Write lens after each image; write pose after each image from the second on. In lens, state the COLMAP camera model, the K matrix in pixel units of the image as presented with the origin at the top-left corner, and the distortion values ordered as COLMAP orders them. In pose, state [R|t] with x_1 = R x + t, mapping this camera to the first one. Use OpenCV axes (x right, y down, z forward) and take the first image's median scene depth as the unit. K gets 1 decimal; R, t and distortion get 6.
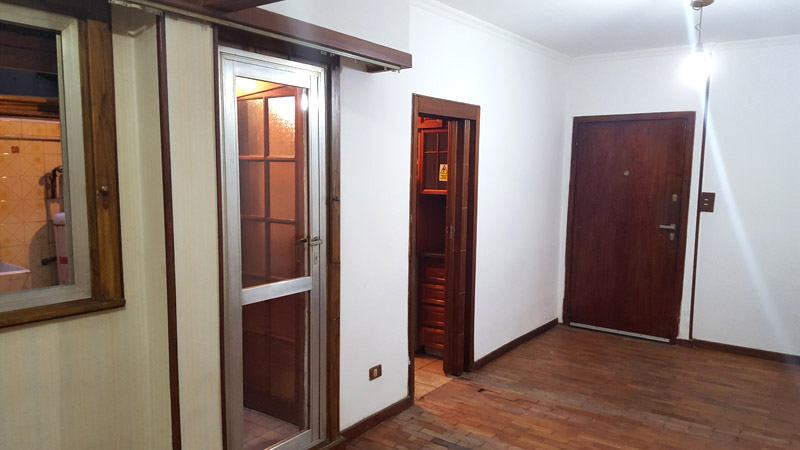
lens RADIAL K [[598.1, 0, 385.2], [0, 598.1, 237.1], [0, 0, 1]] dist [0.179685, -0.312782]
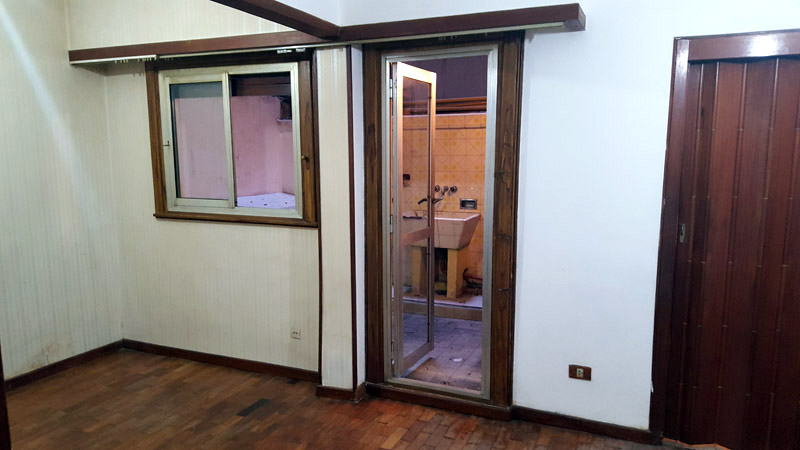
lens RADIAL K [[598.1, 0, 385.2], [0, 598.1, 237.1], [0, 0, 1]] dist [0.179685, -0.312782]
pose [[0.208384, 0.133678, -0.968869, 0.971794], [-0.107163, 0.987772, 0.113238, -0.054629], [0.972159, 0.080230, 0.220161, 0.644369]]
